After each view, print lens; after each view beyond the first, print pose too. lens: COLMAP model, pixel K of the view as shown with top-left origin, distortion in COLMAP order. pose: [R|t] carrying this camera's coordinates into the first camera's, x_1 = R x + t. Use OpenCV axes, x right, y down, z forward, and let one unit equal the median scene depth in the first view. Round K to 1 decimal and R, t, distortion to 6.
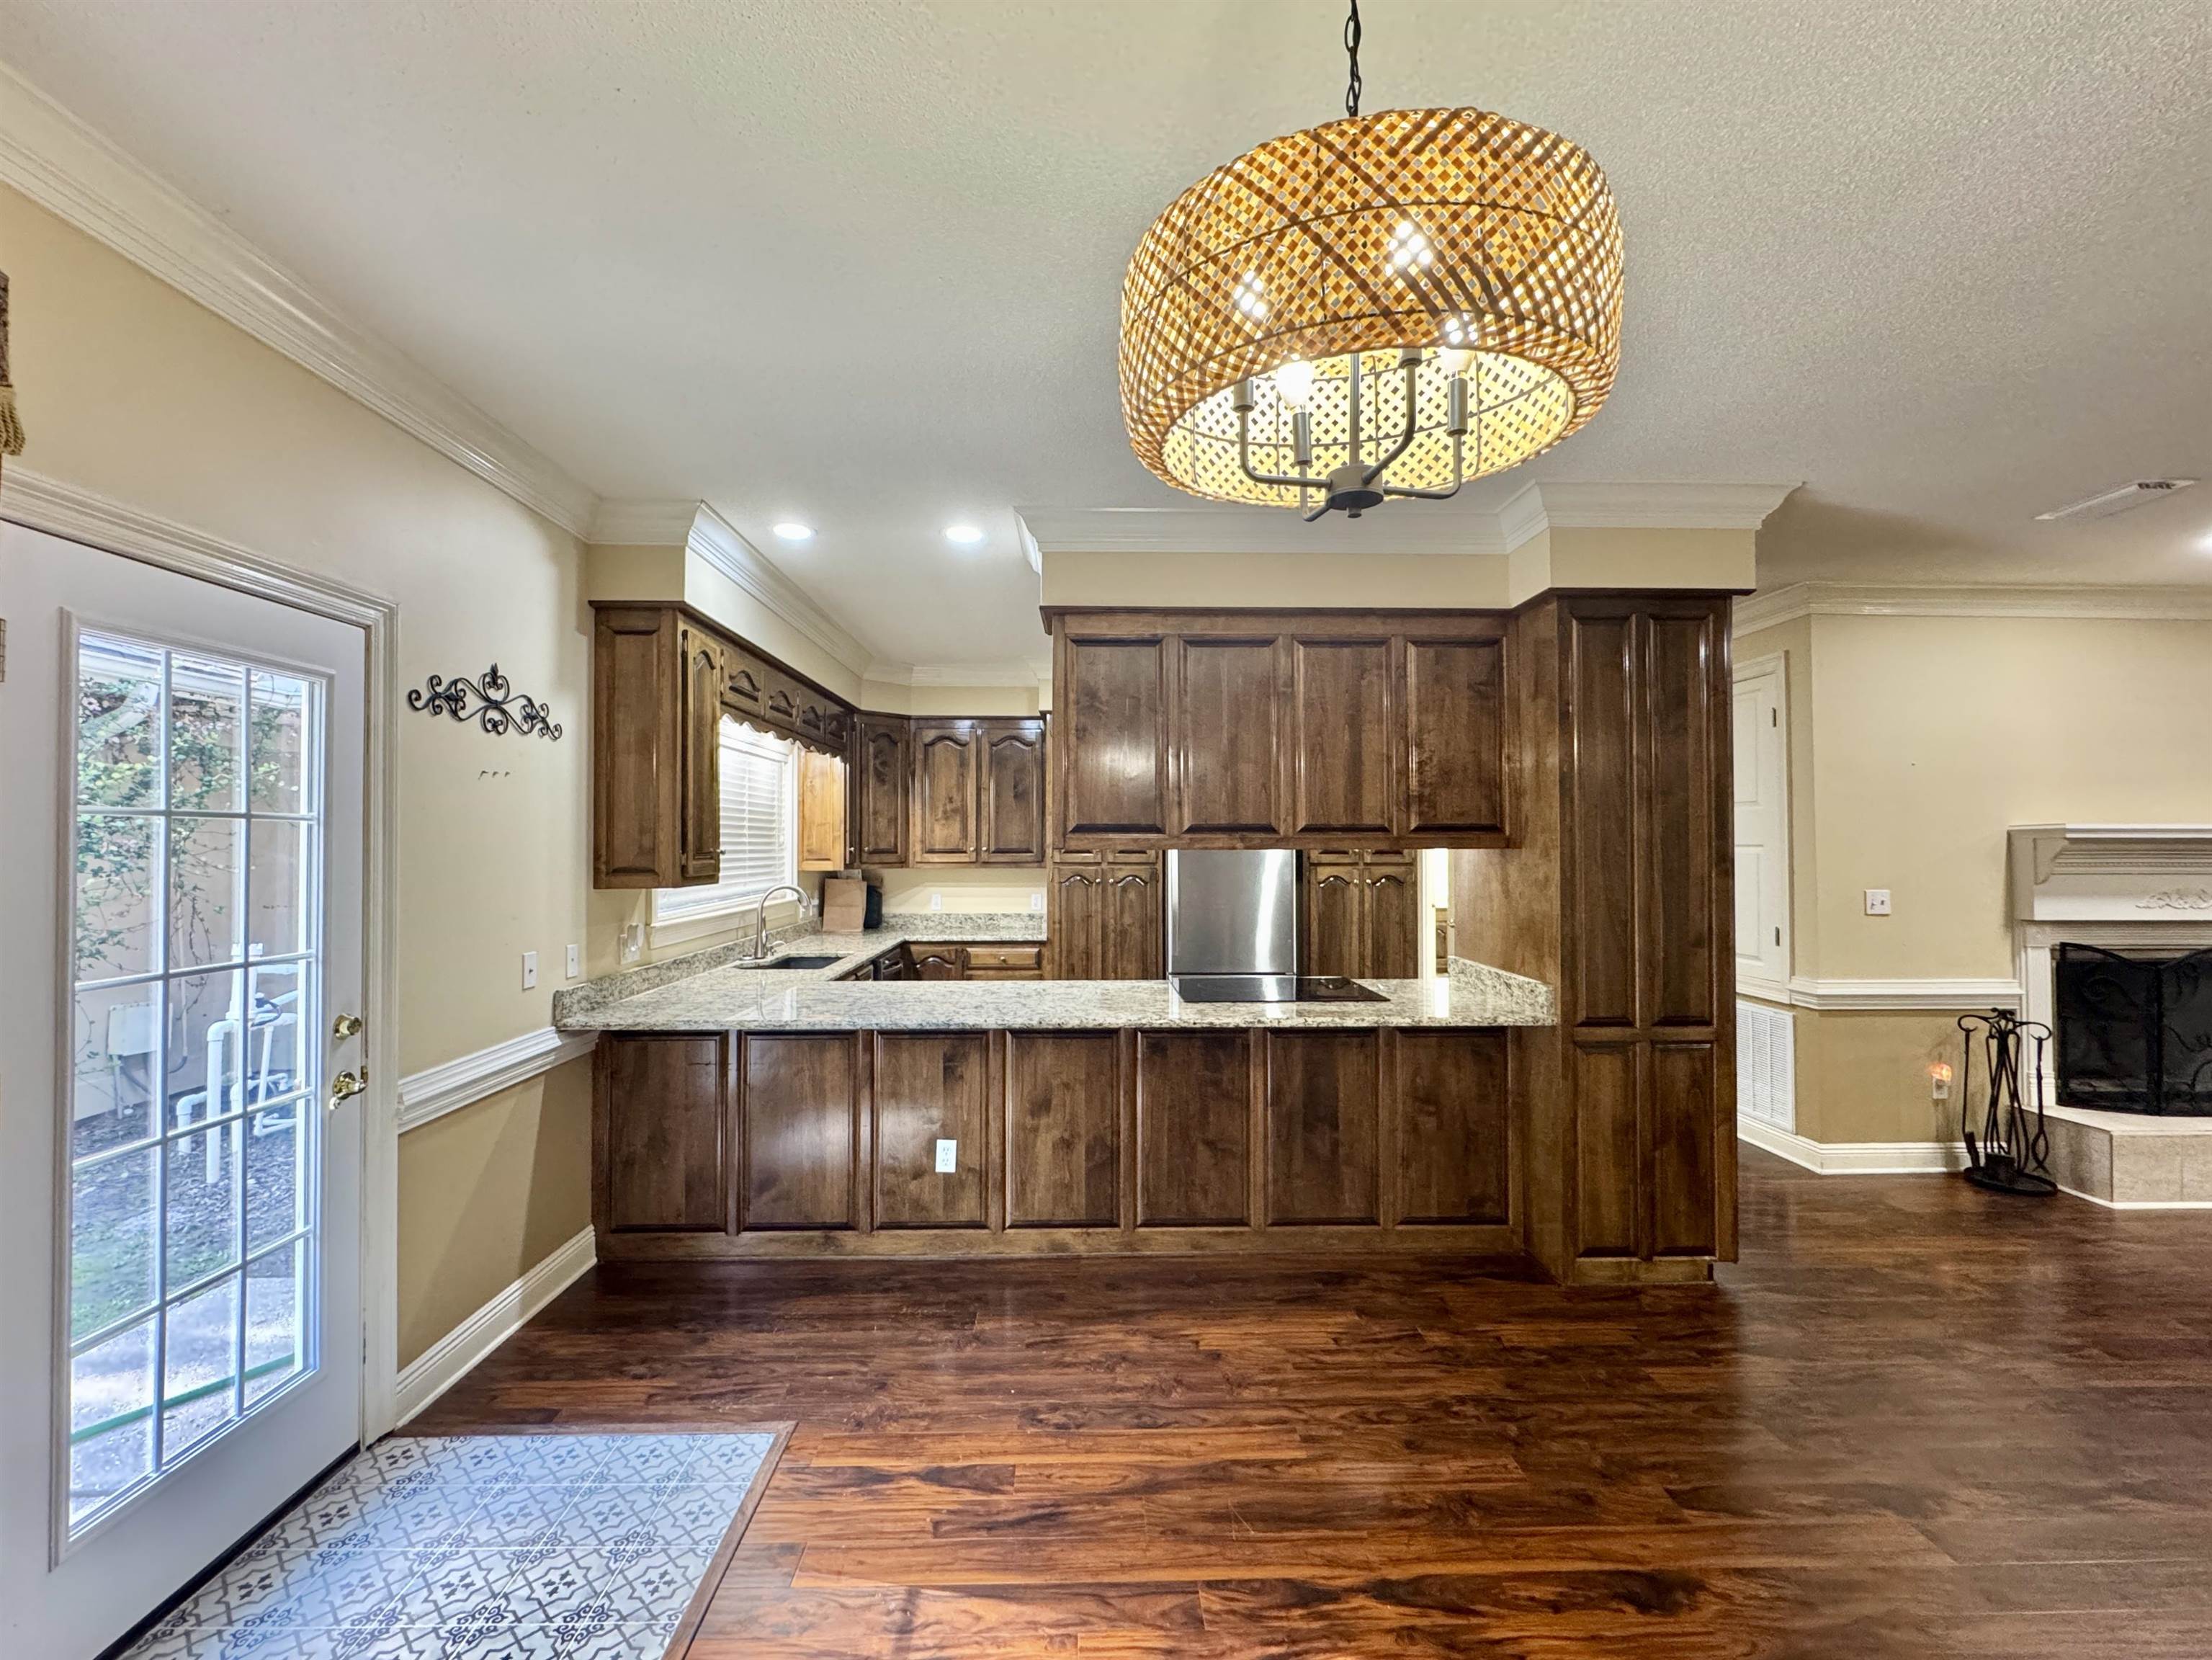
lens RADIAL K [[923.5, 0, 1106.0], [0, 923.5, 830.0], [0, 0, 1]] dist [-0.002482, -0.000170]
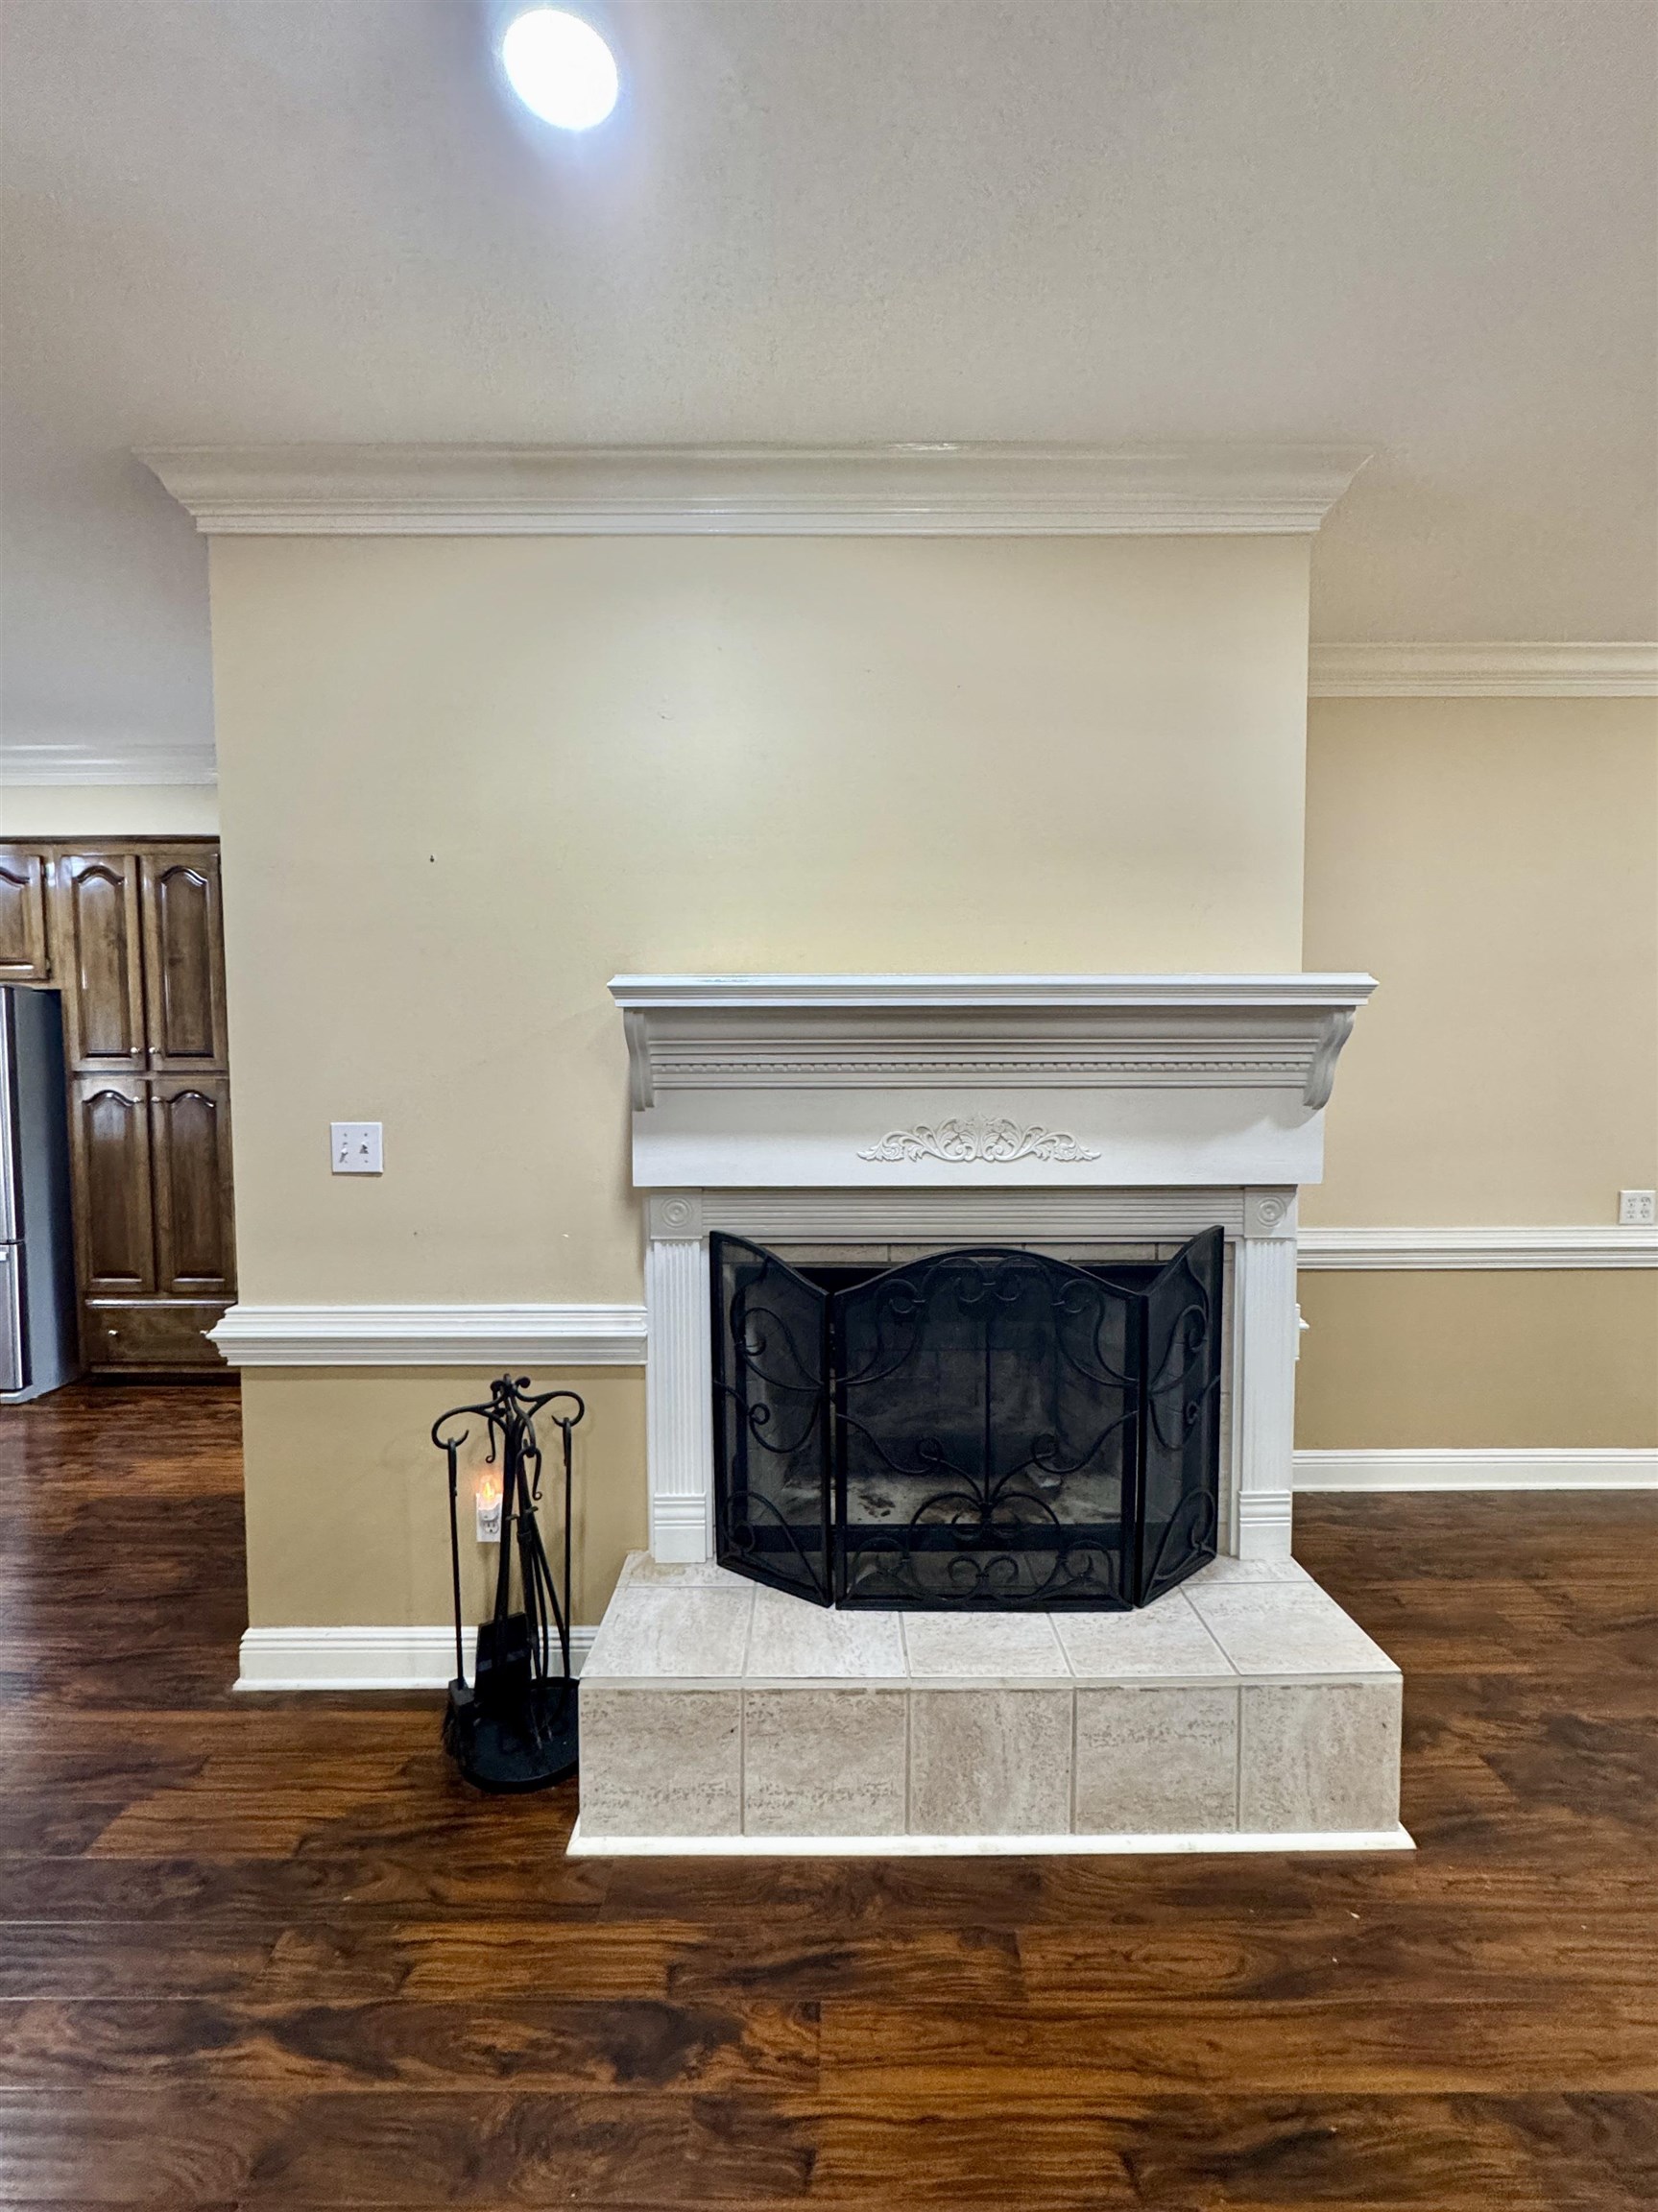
lens RADIAL K [[923.4, 0, 829.0], [0, 923.4, 1106.0], [0, 0, 1]] dist [-0.002482, -0.000170]
pose [[0.999744, -0.003440, -0.022342, 1.109910], [0.005006, 0.997505, 0.070423, 0.024506], [0.022044, -0.070517, 0.997267, 0.531750]]
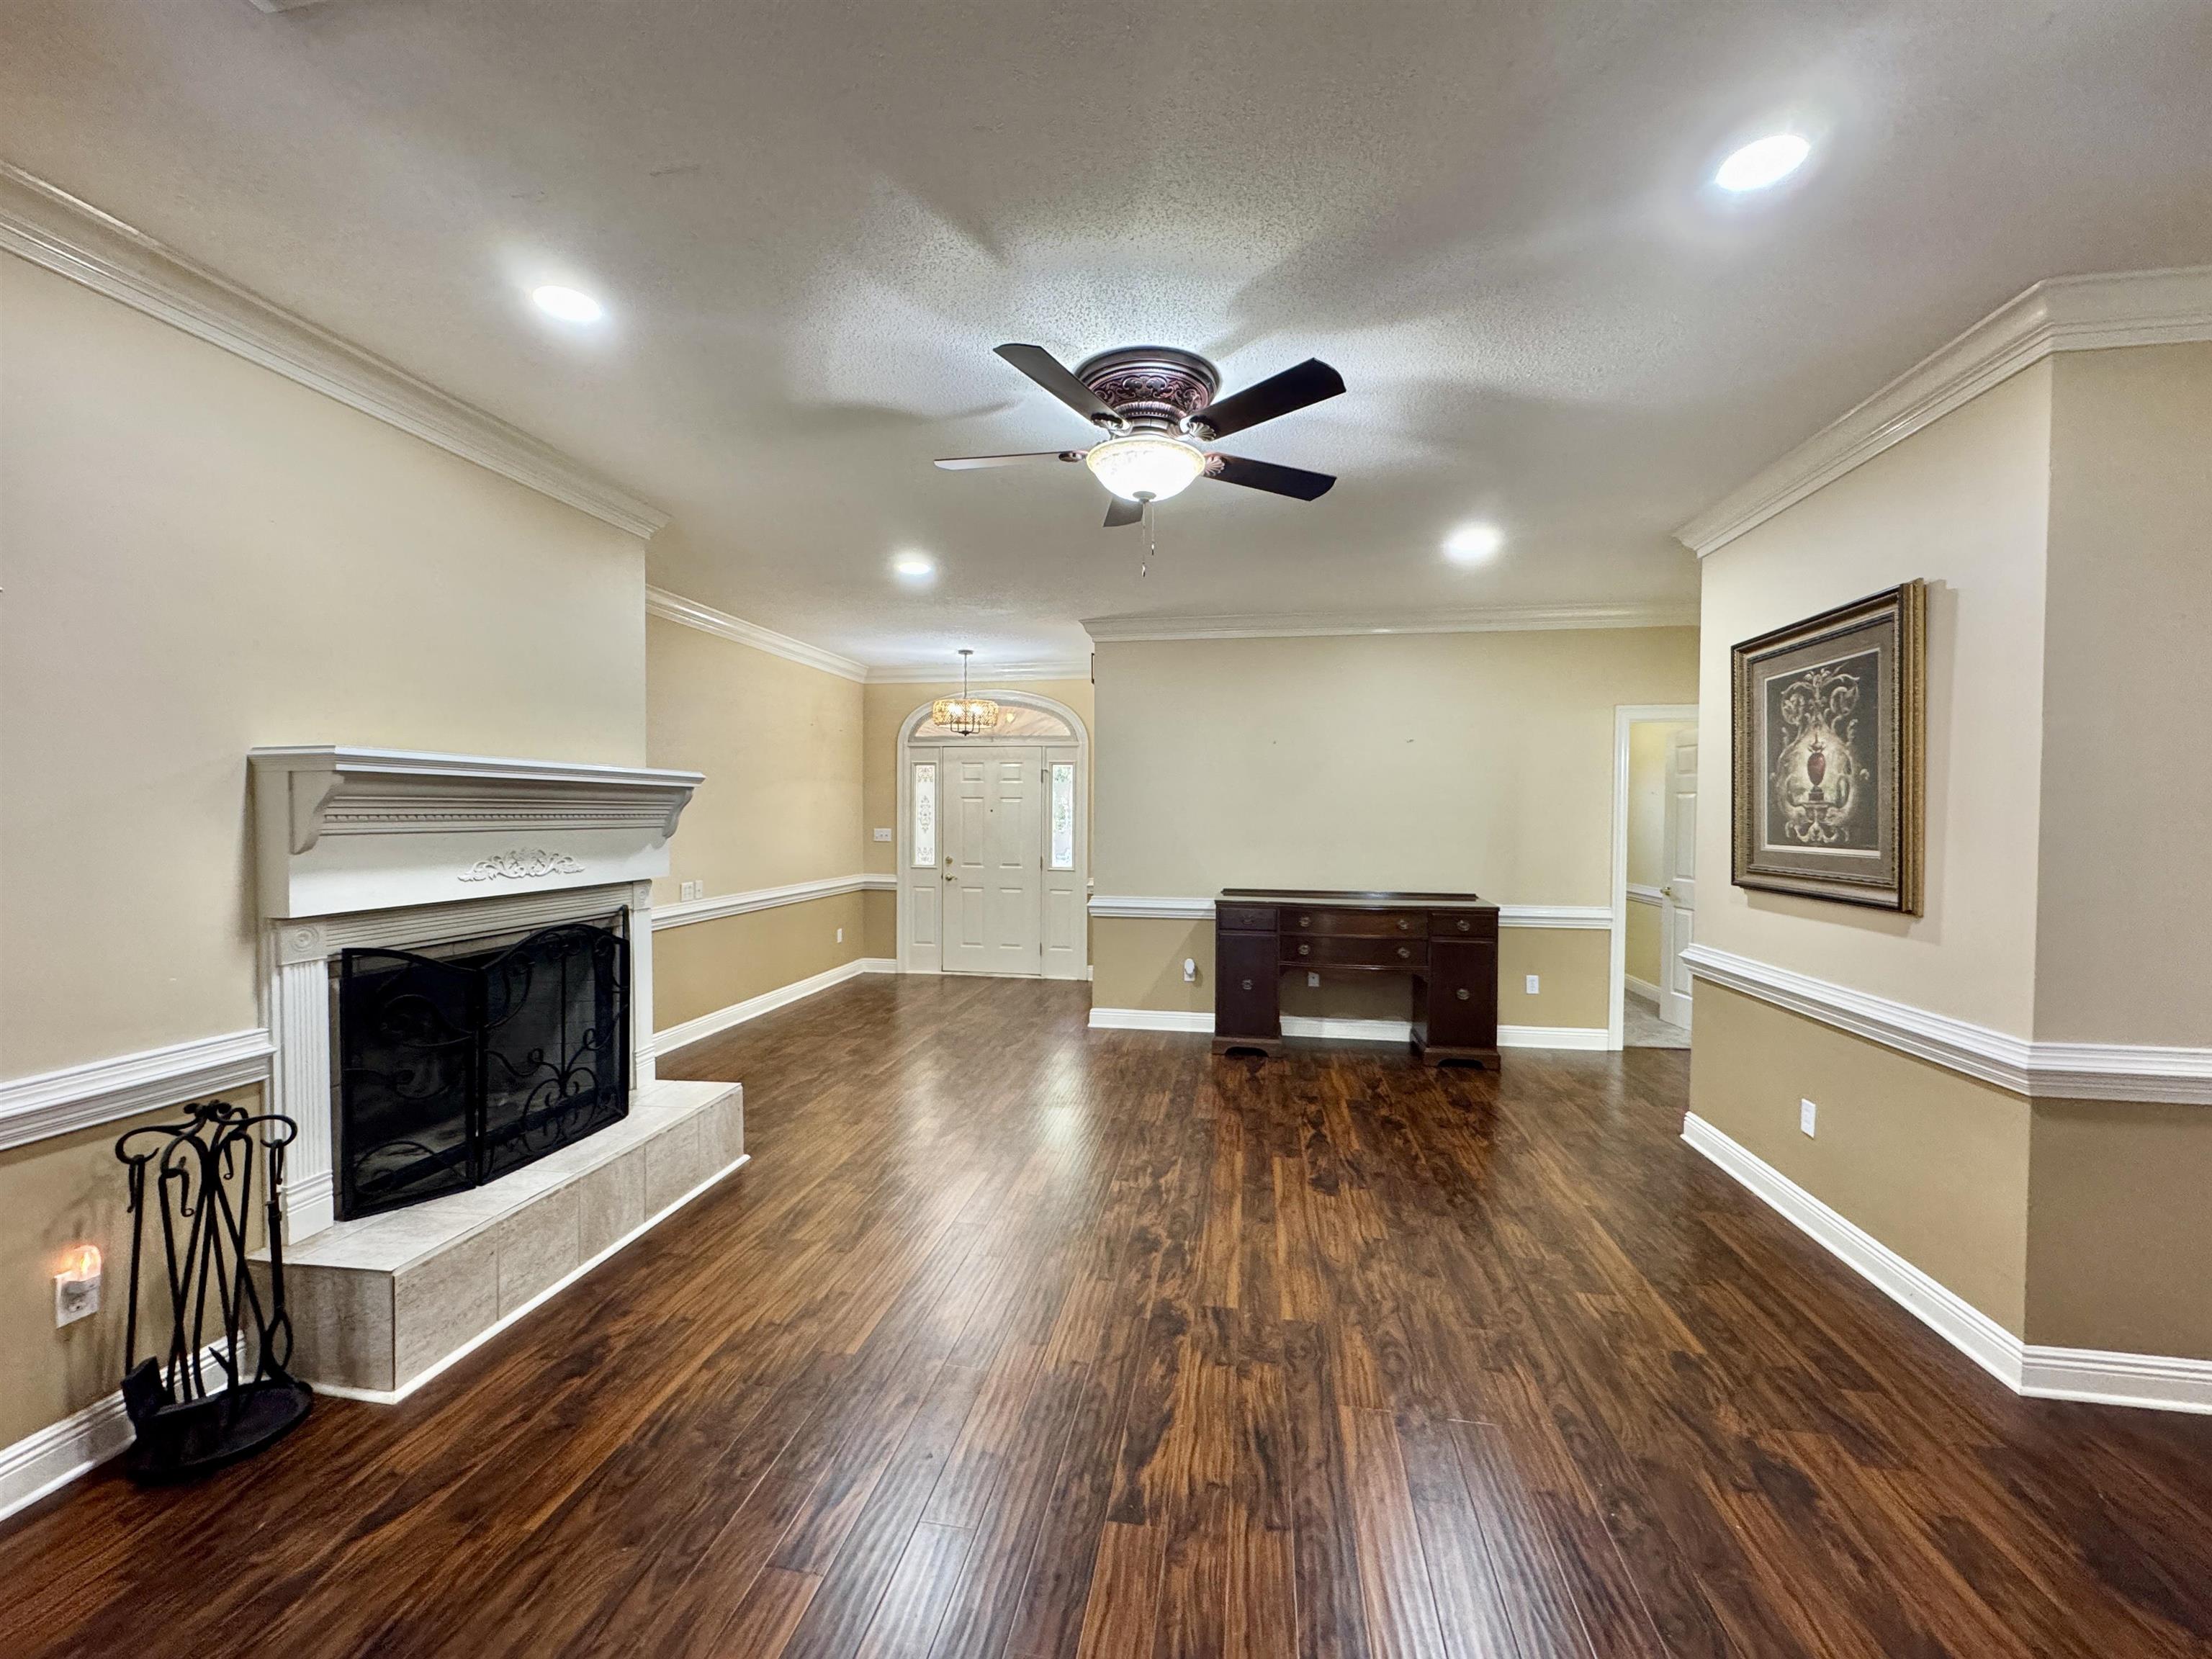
lens RADIAL K [[876.9, 0, 1101.1], [0, 876.9, 828.5], [0, 0, 1]] dist [-0.001842, 0.000476]
pose [[0.195232, -0.019984, 0.980553, 0.580298], [-0.020573, 0.999489, 0.024466, 0.020594], [-0.980541, -0.024950, 0.194721, 0.412671]]
